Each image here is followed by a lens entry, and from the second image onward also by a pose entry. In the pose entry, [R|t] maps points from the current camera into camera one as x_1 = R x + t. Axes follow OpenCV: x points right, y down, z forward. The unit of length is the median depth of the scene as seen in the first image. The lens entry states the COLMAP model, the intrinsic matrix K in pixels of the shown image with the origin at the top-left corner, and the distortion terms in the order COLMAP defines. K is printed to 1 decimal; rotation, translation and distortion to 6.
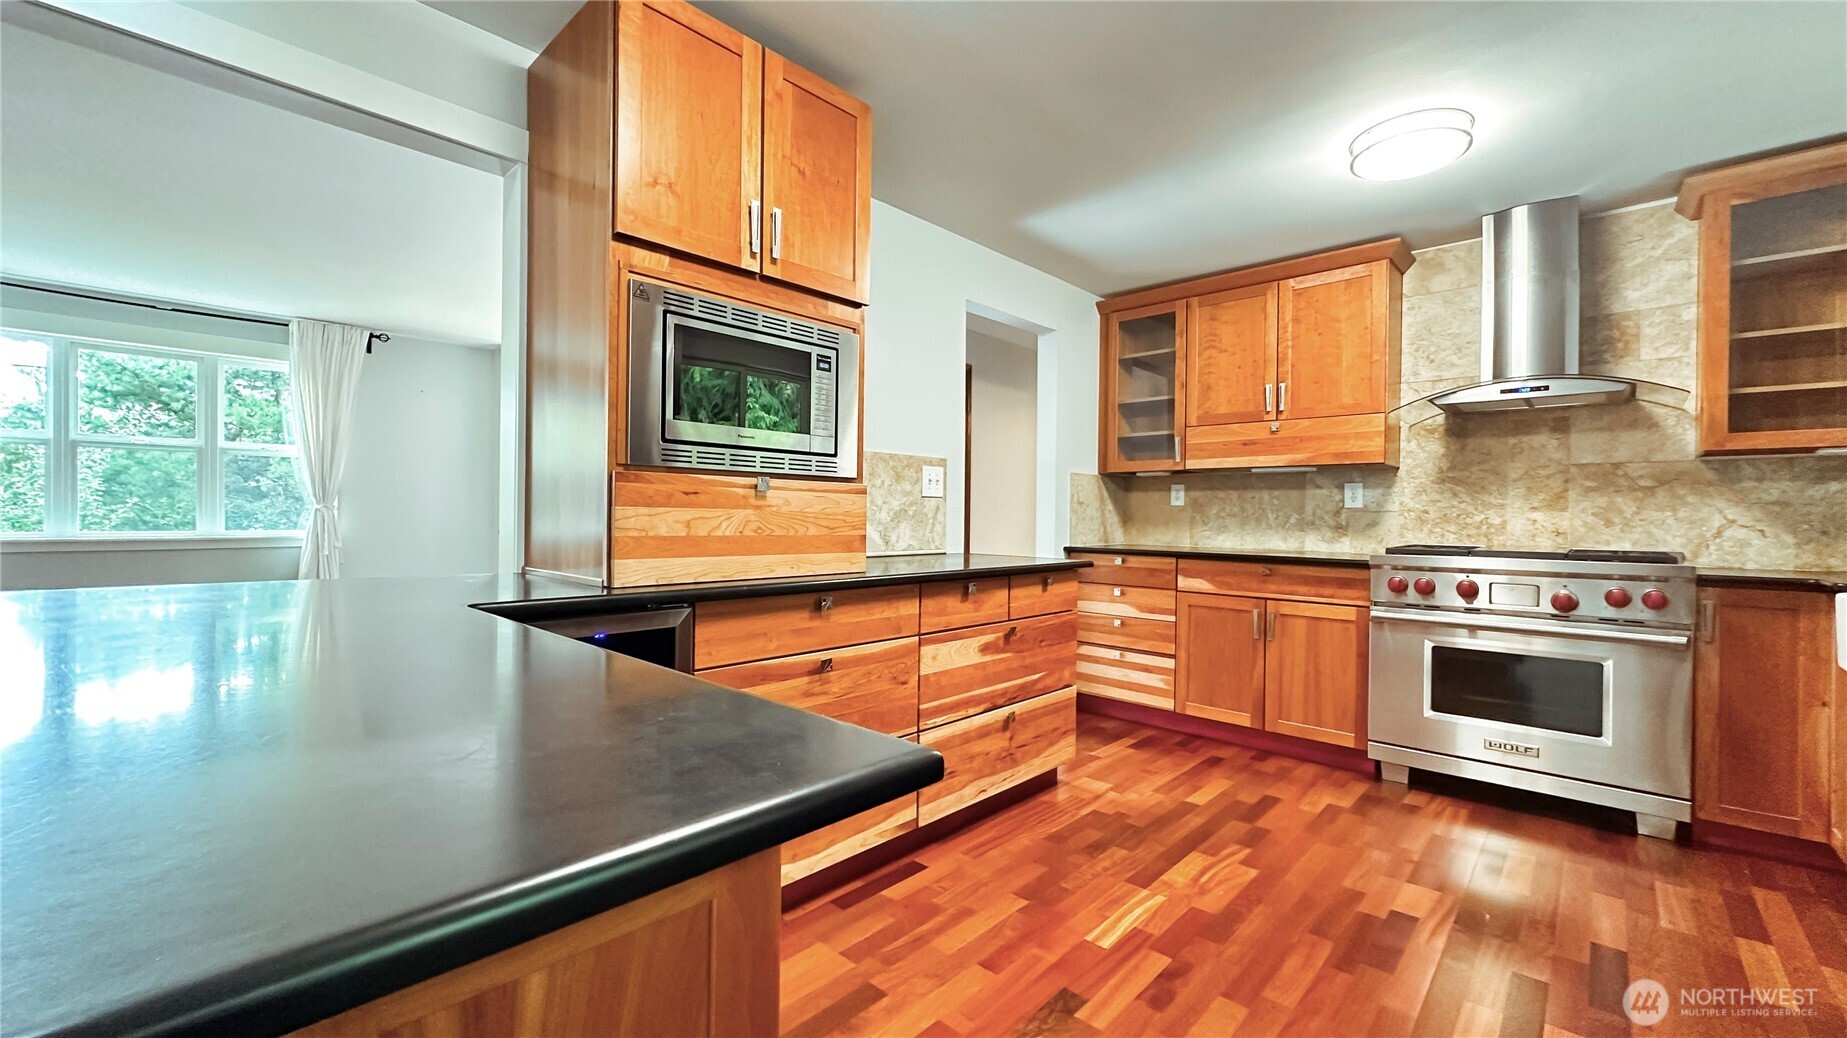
lens RADIAL K [[734.0, 0, 928.3], [0, 734.0, 519.8], [0, 0, 1]] dist [0.001462, -0.000051]
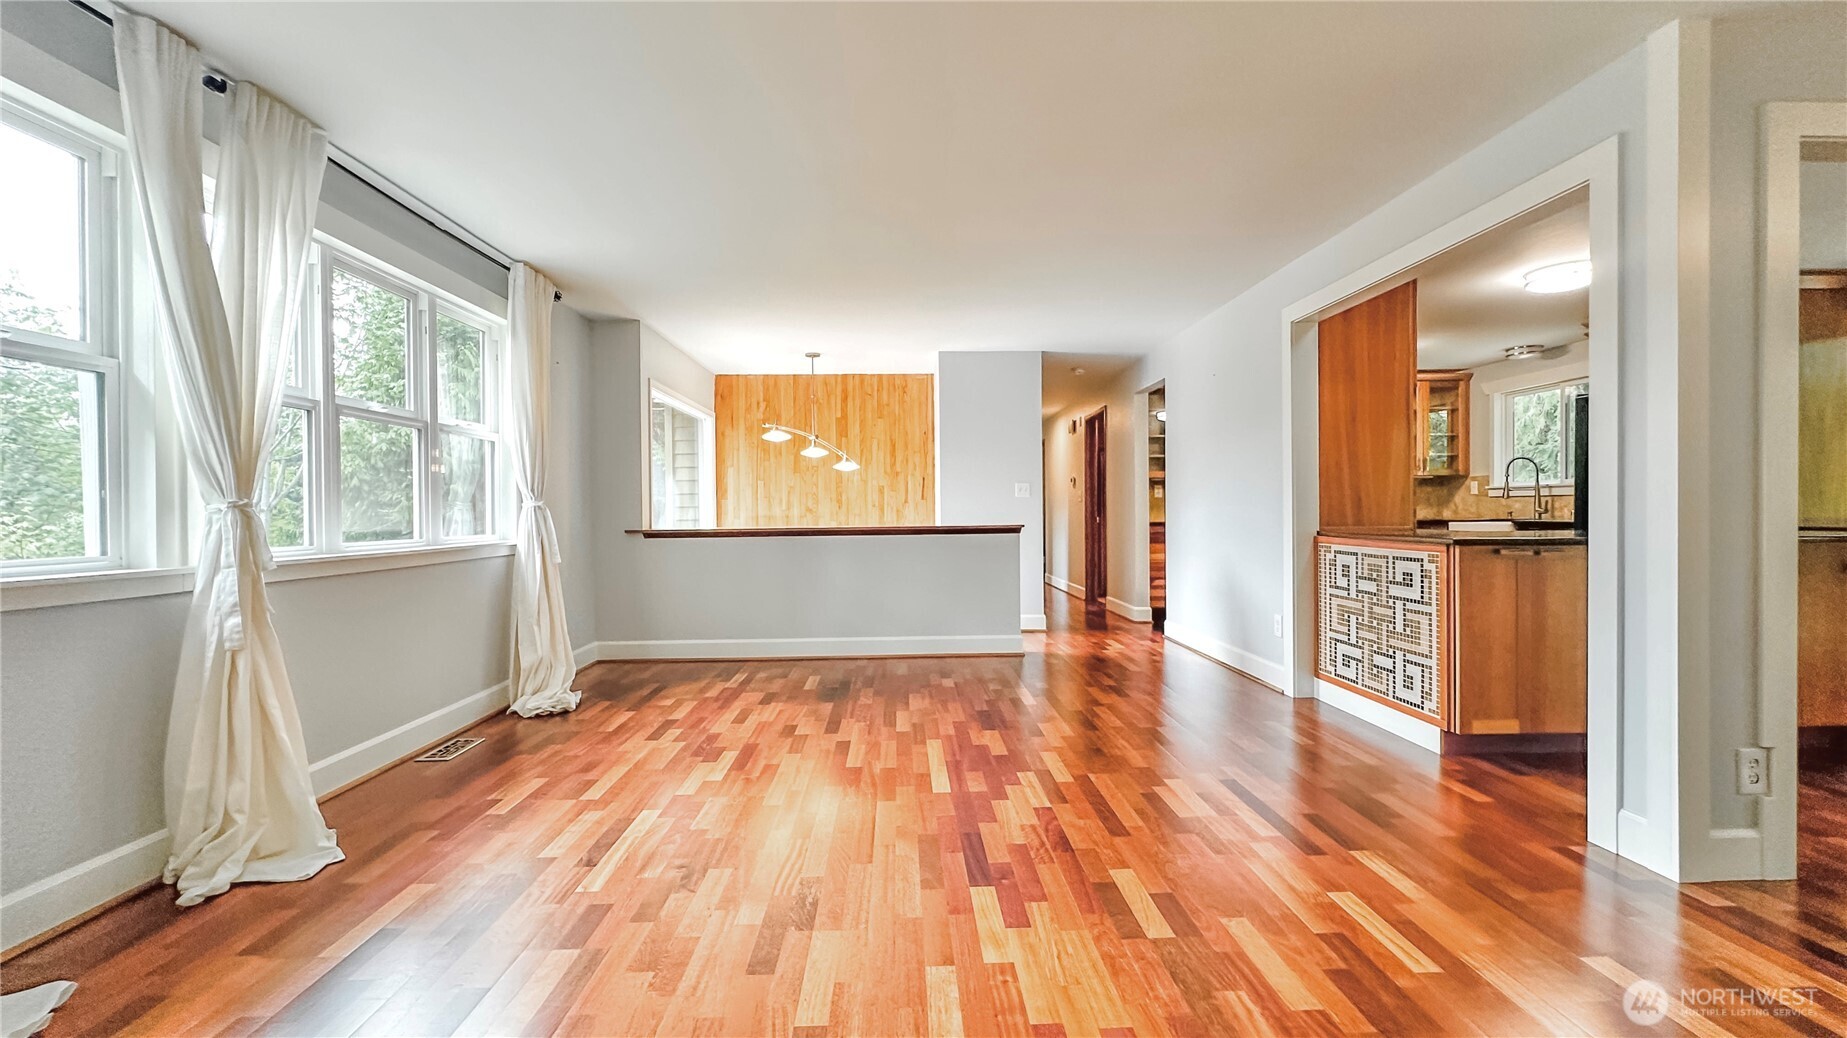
lens RADIAL K [[734.0, 0, 919.1], [0, 734.0, 516.0], [0, 0, 1]] dist [0.001462, -0.000051]
pose [[0.715323, -0.020255, 0.698501, -1.955553], [0.020028, 0.999763, 0.008481, -0.000481], [-0.698507, 0.007922, 0.715559, 0.254682]]
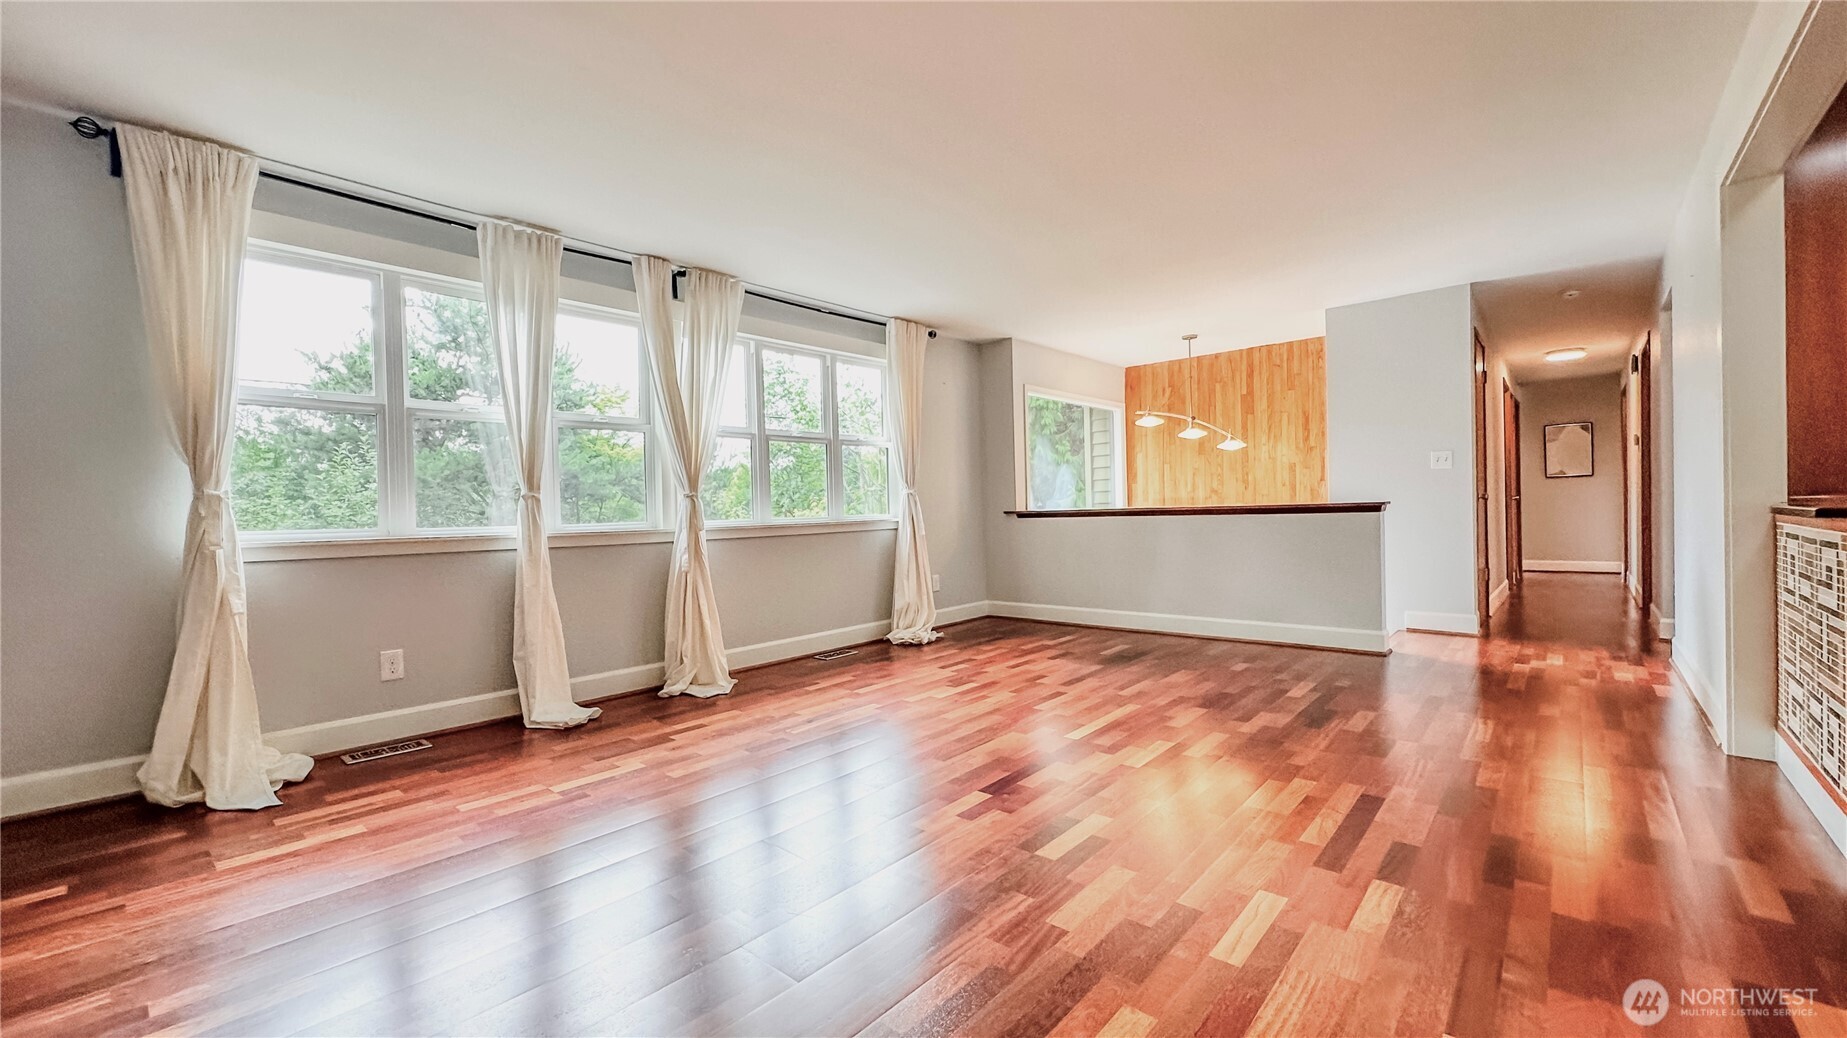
lens RADIAL K [[734.0, 0, 929.0], [0, 734.0, 514.0], [0, 0, 1]] dist [0.001462, -0.000051]
pose [[0.999123, -0.035866, 0.021597, -1.475394], [0.035815, 0.999355, 0.002729, 0.029635], [-0.021681, -0.001954, 0.999763, -0.166194]]
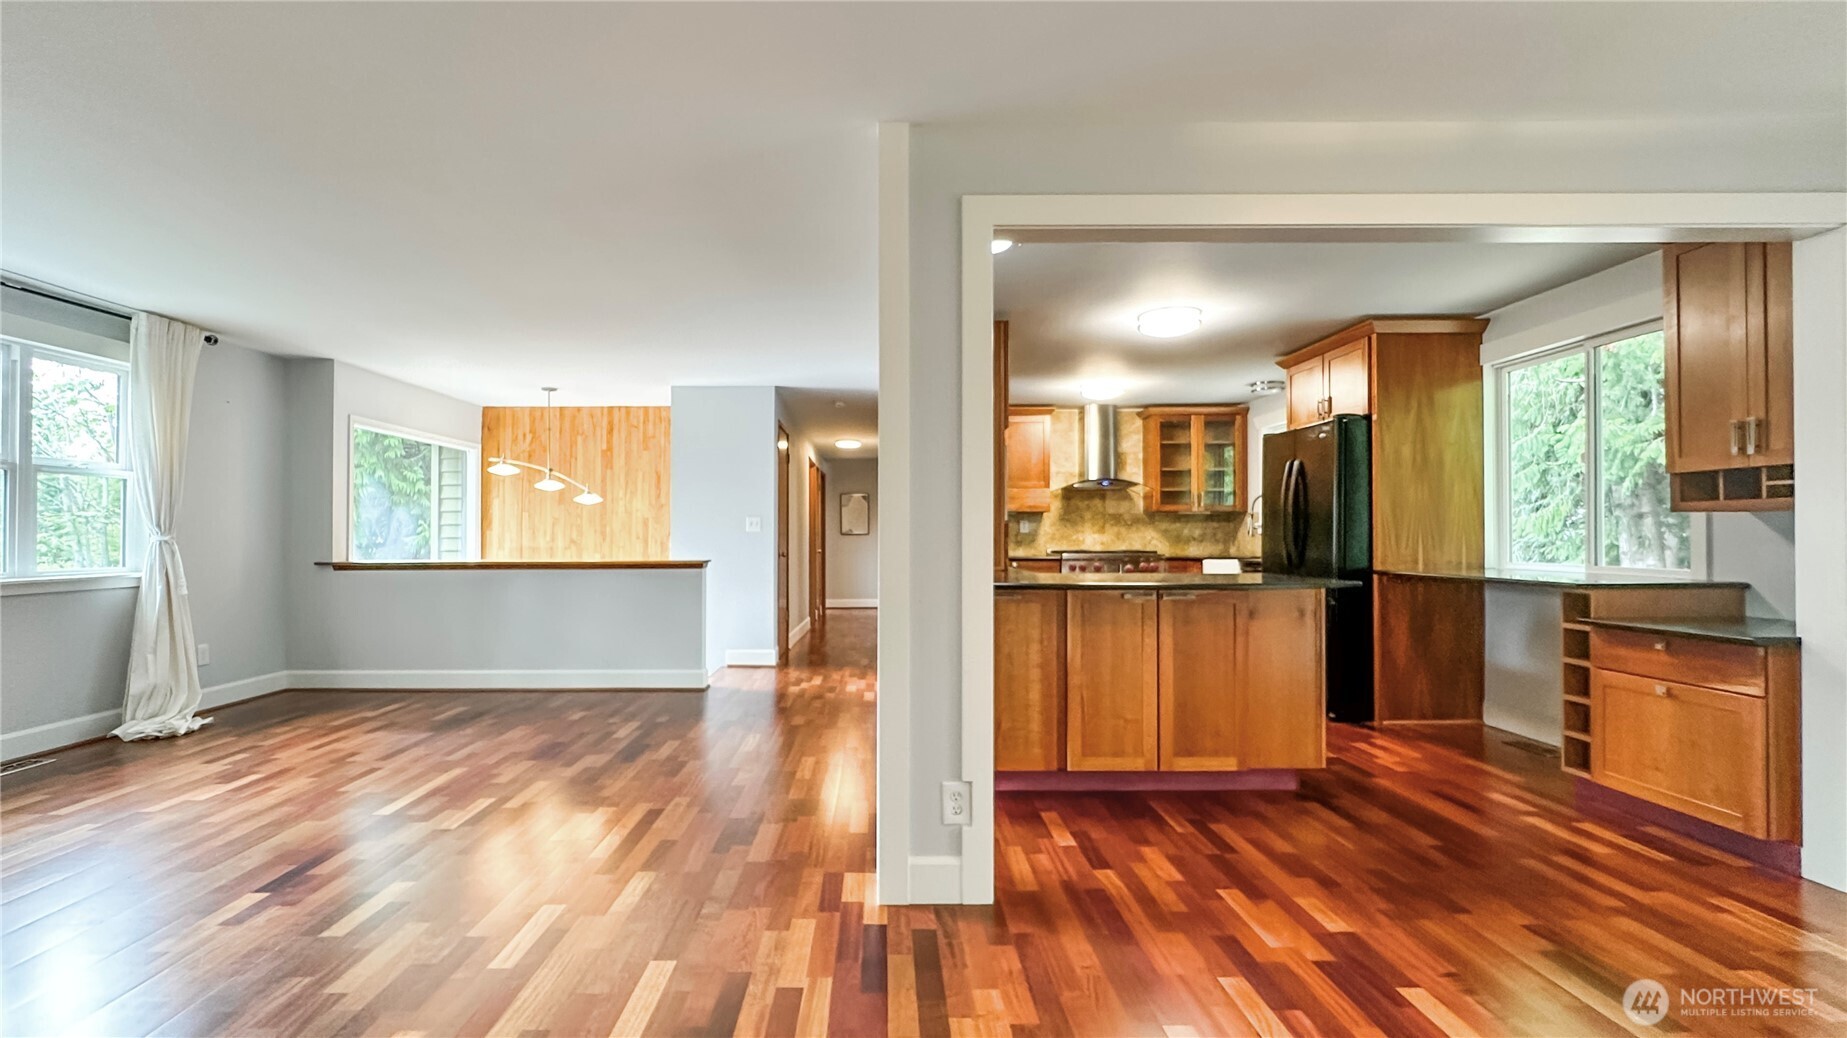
lens RADIAL K [[780.3, 0, 881.7], [0, 780.3, 529.2], [0, 0, 1]] dist [-0.000035, 0.000340]
pose [[0.738122, -0.002970, 0.674661, -1.474553], [0.011791, 0.999894, -0.008498, -0.015063], [-0.674565, 0.014227, 0.738079, -0.389067]]
